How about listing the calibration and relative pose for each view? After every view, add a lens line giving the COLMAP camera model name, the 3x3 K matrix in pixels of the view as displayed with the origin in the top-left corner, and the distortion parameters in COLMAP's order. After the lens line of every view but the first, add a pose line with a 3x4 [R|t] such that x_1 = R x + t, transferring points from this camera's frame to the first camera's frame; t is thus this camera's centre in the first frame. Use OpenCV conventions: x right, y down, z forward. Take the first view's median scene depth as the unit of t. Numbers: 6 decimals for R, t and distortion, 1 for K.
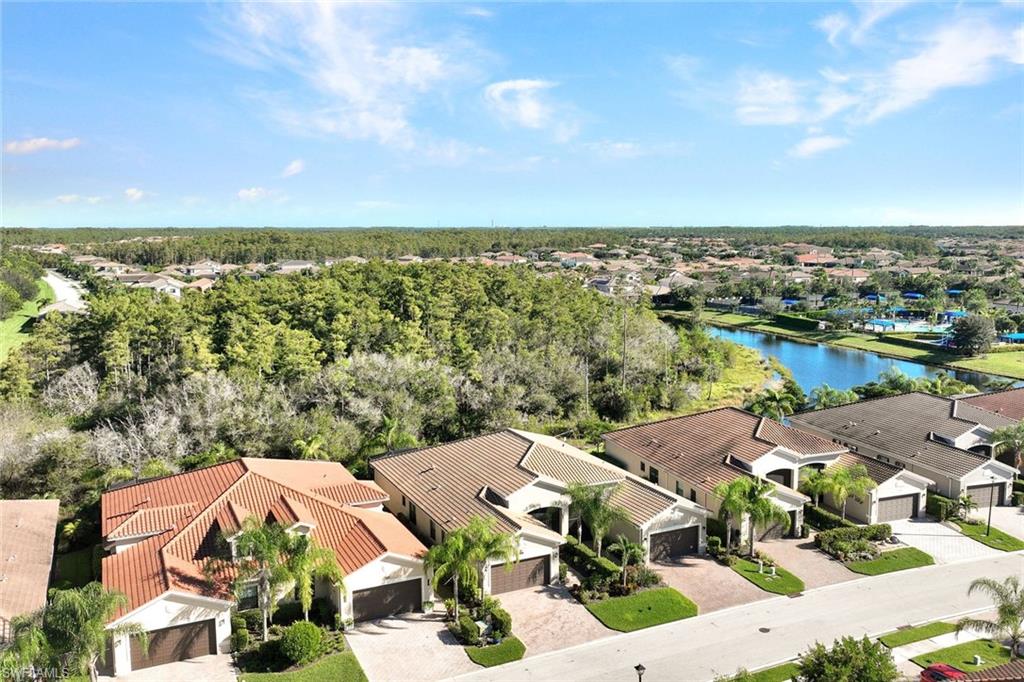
lens RADIAL K [[858.4, 0, 514.0], [0, 858.4, 341.3], [0, 0, 1]] dist [0.002823, -0.001142]
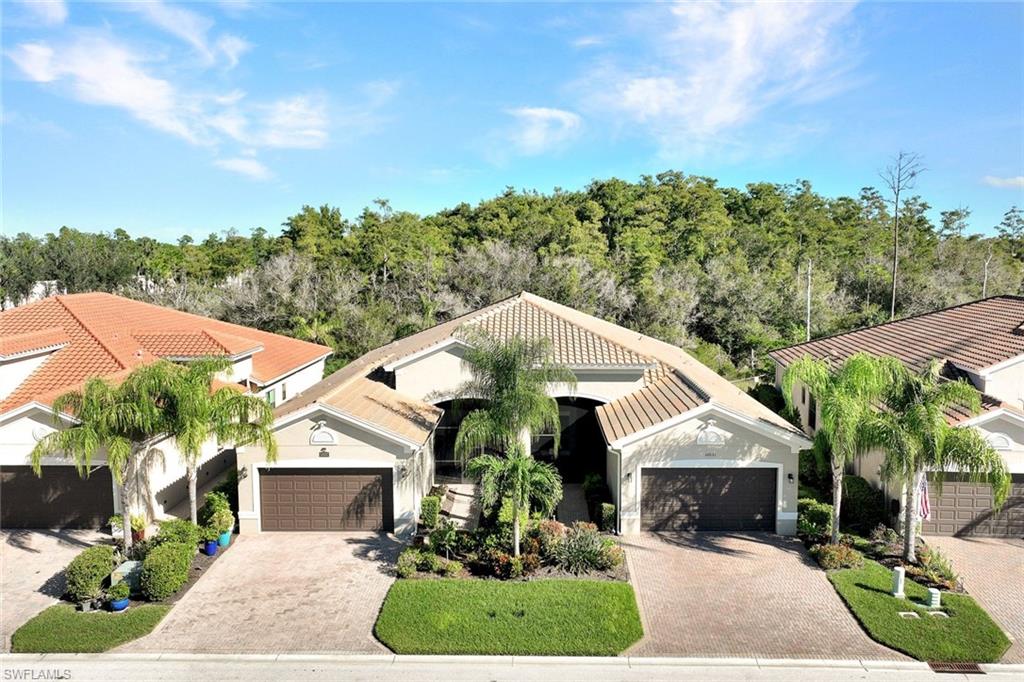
lens RADIAL K [[858.4, 0, 509.2], [0, 858.4, 340.1], [0, 0, 1]] dist [0.002823, -0.001142]
pose [[0.895041, 0.055884, -0.442469, 0.289357], [-0.065417, 0.997838, -0.006299, 0.165043], [0.441161, 0.034583, 0.896762, 0.562363]]
